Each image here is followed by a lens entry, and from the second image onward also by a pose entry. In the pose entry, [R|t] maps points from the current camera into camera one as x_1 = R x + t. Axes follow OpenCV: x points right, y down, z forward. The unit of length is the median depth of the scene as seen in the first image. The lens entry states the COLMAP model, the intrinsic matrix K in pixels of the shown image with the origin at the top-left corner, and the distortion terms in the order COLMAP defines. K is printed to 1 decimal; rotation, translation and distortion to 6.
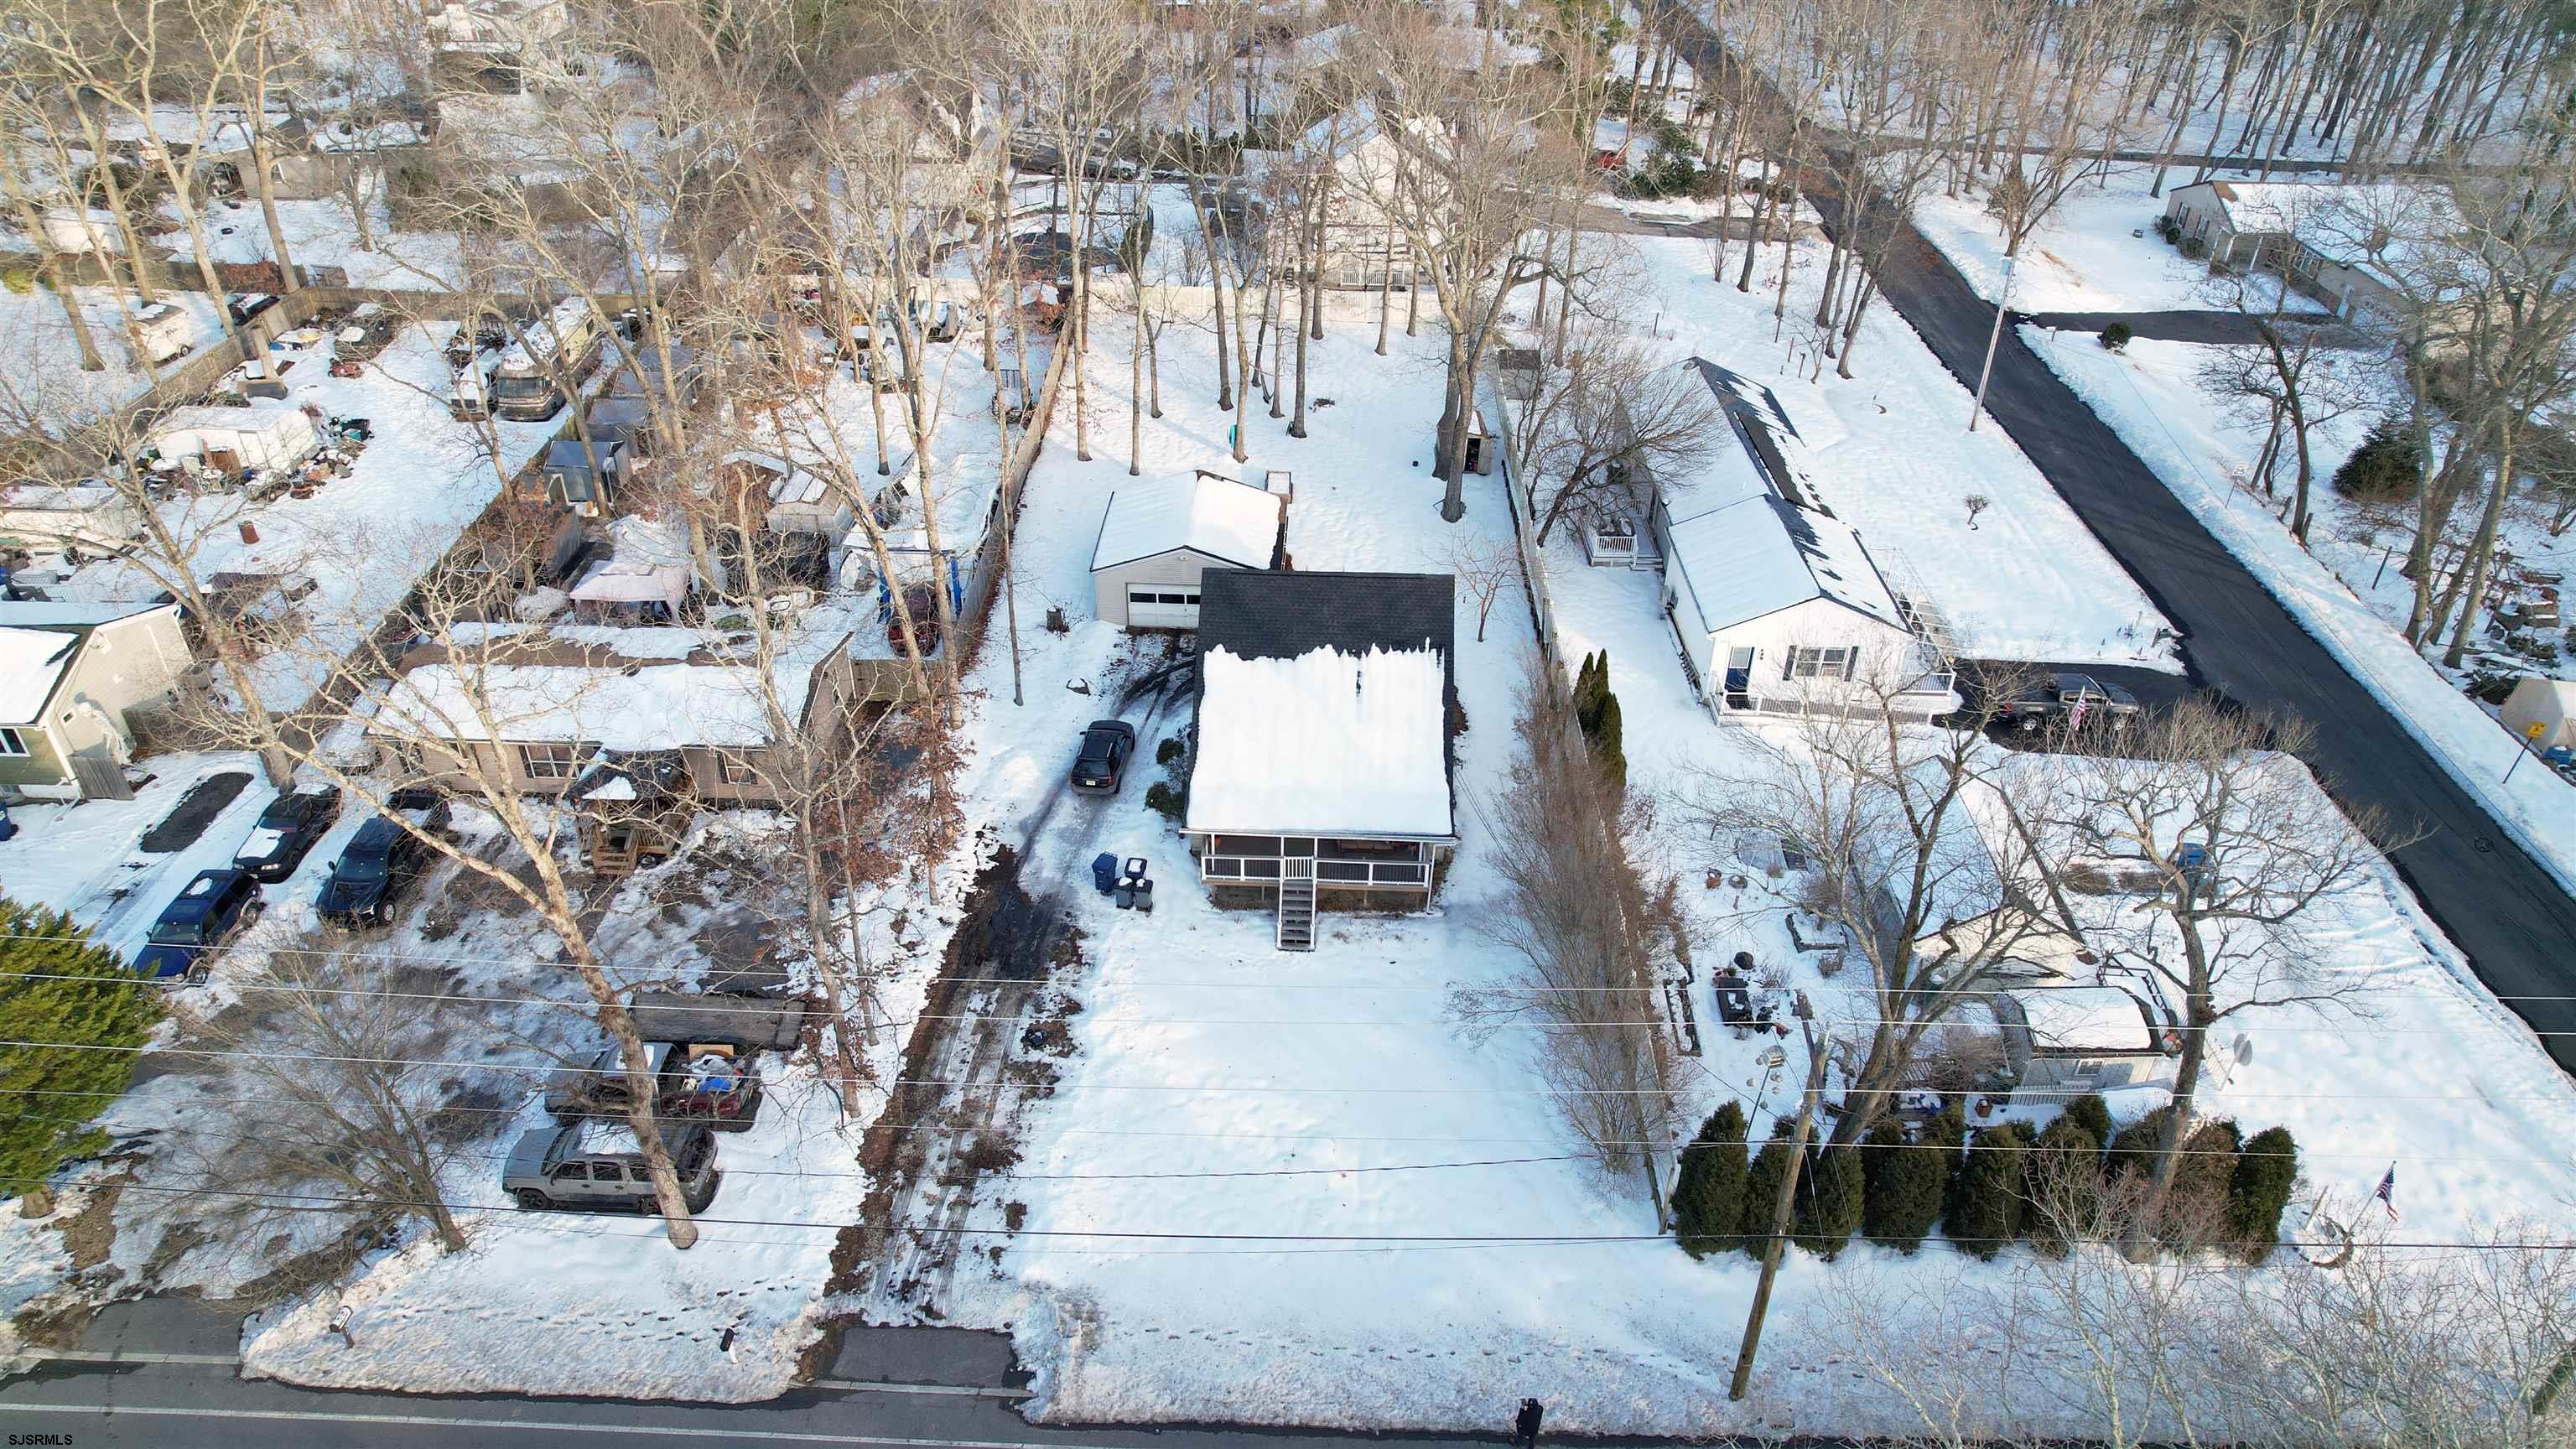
lens RADIAL K [[1646.9, 0, 1288.0], [0, 1646.9, 738.0], [0, 0, 1]] dist [-0.072404, 0.063208]
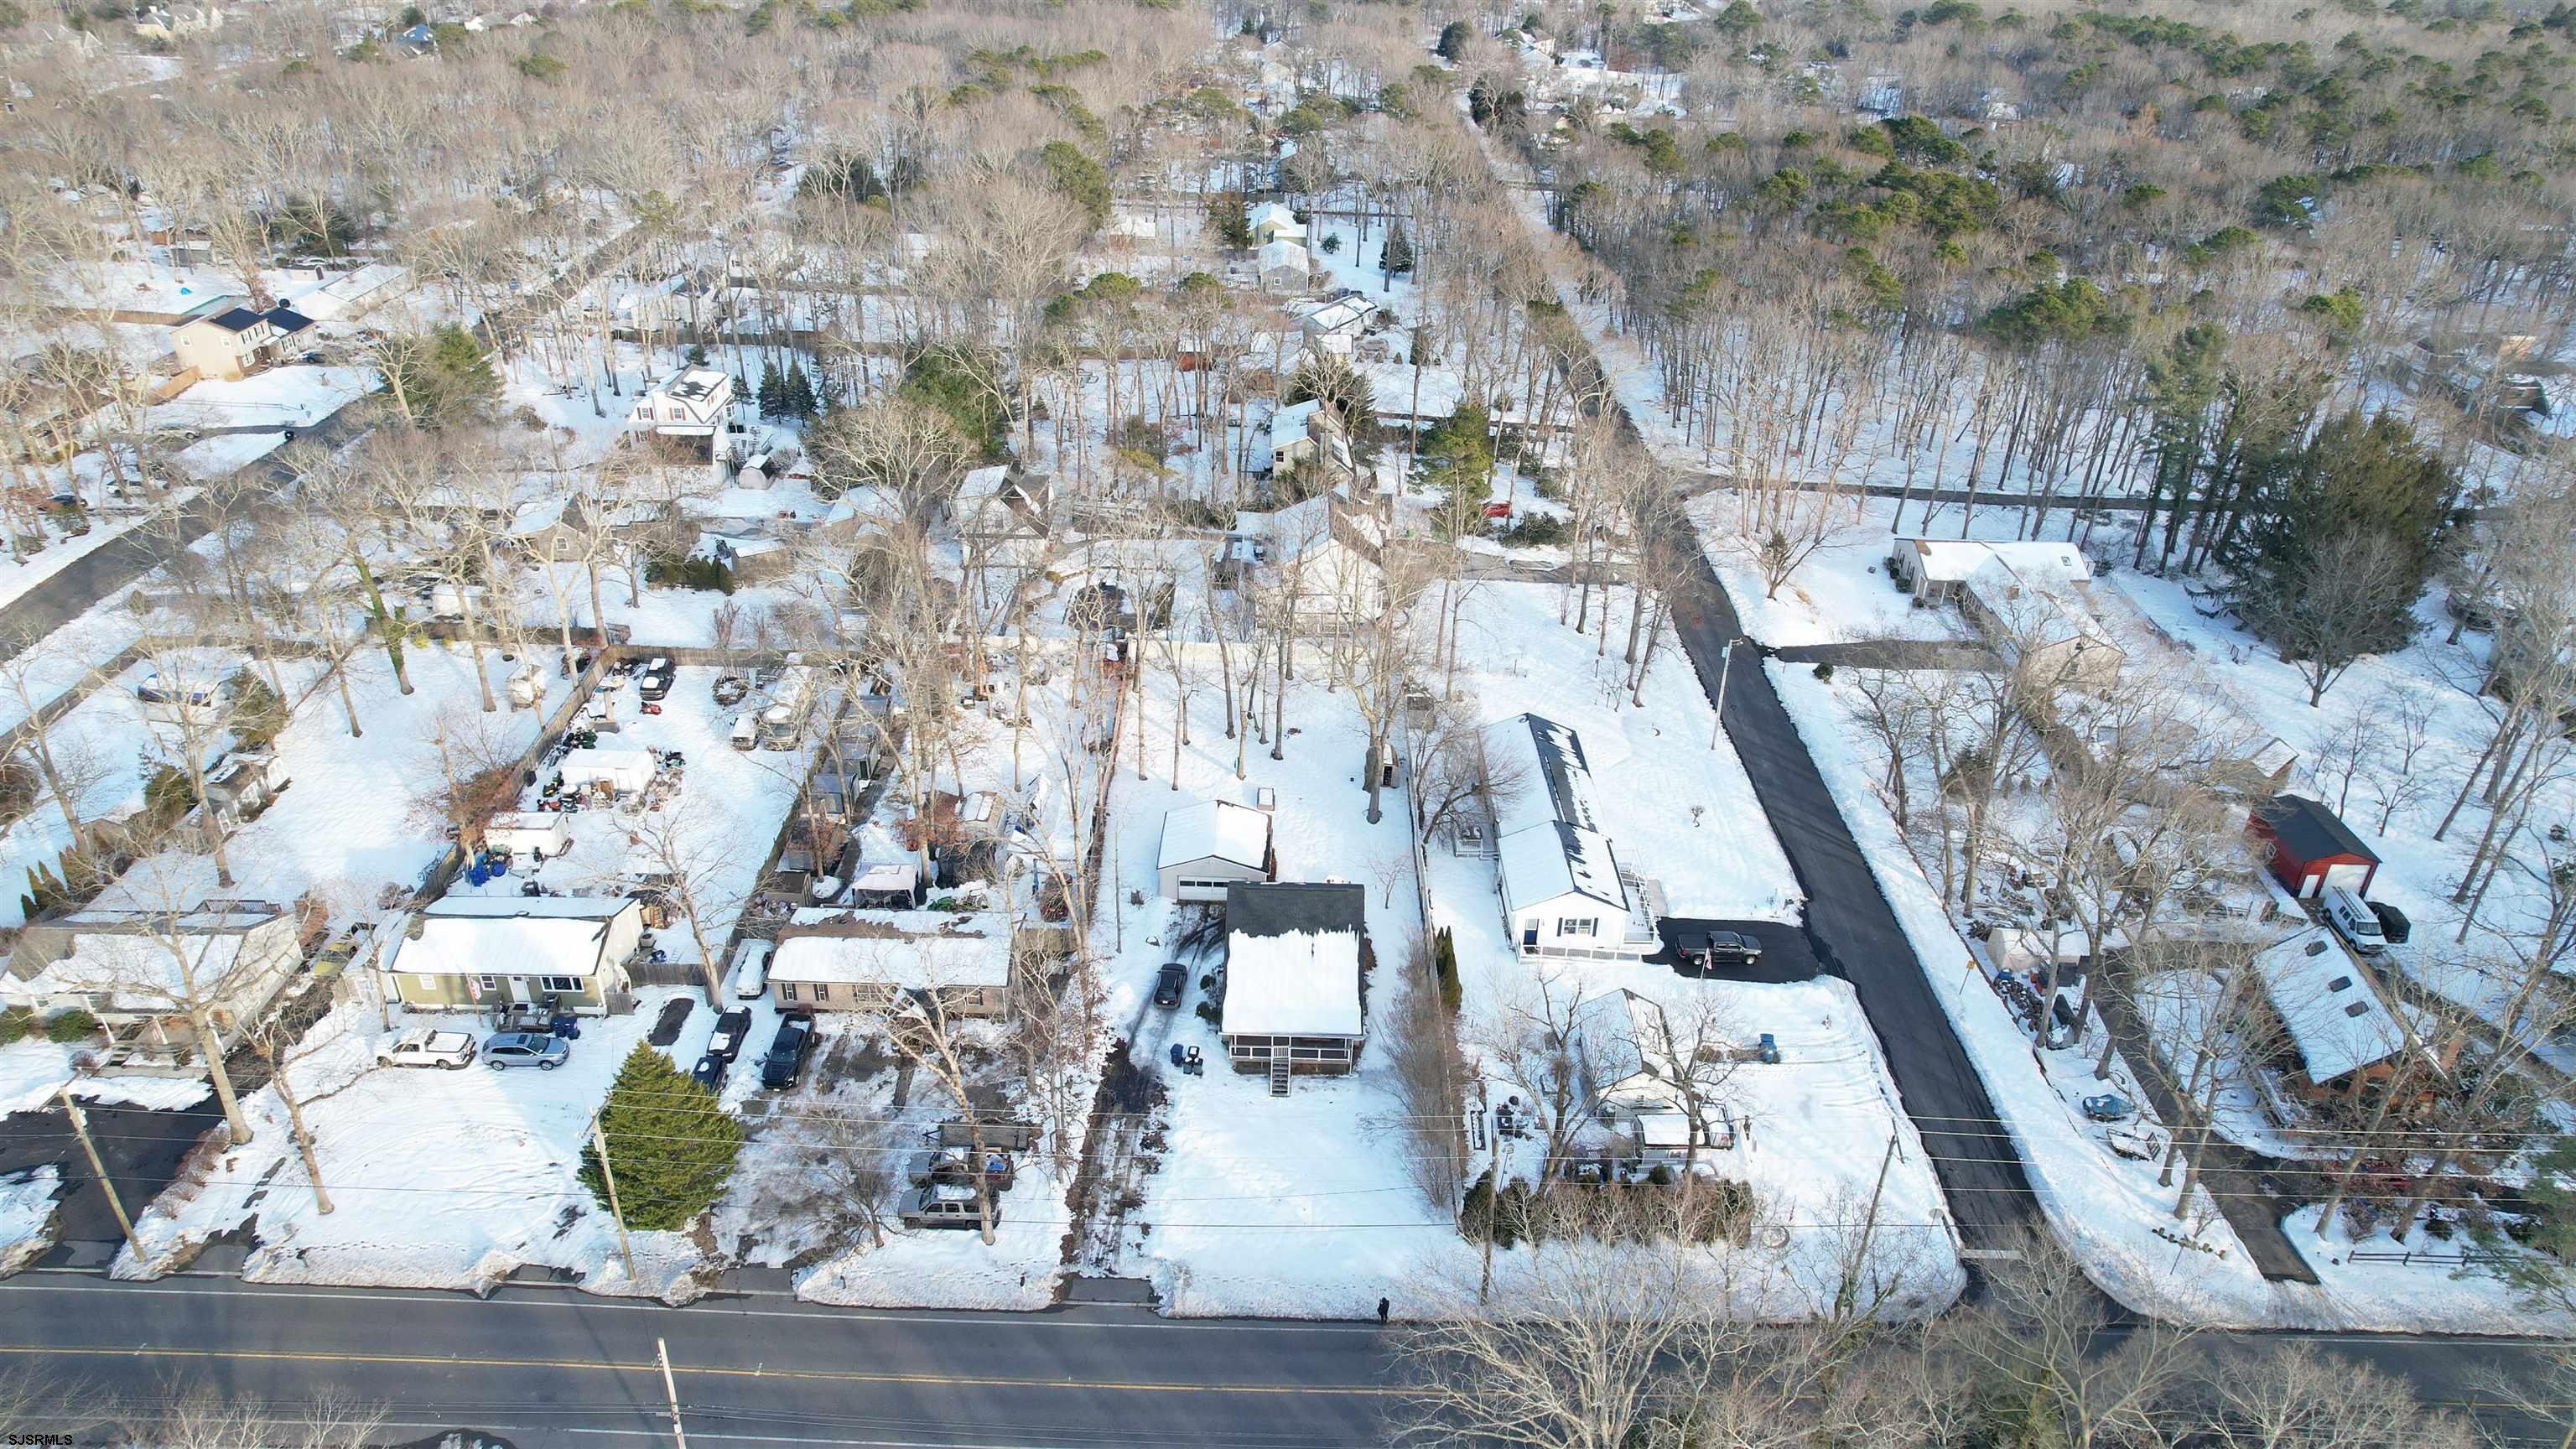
lens RADIAL K [[1646.9, 0, 1288.0], [0, 1646.9, 738.0], [0, 0, 1]] dist [-0.072404, 0.063208]
pose [[0.999866, -0.003769, 0.015912, -0.013350], [0.004943, 0.997217, -0.074386, -0.131396], [-0.015588, 0.074455, 0.997103, -0.848923]]
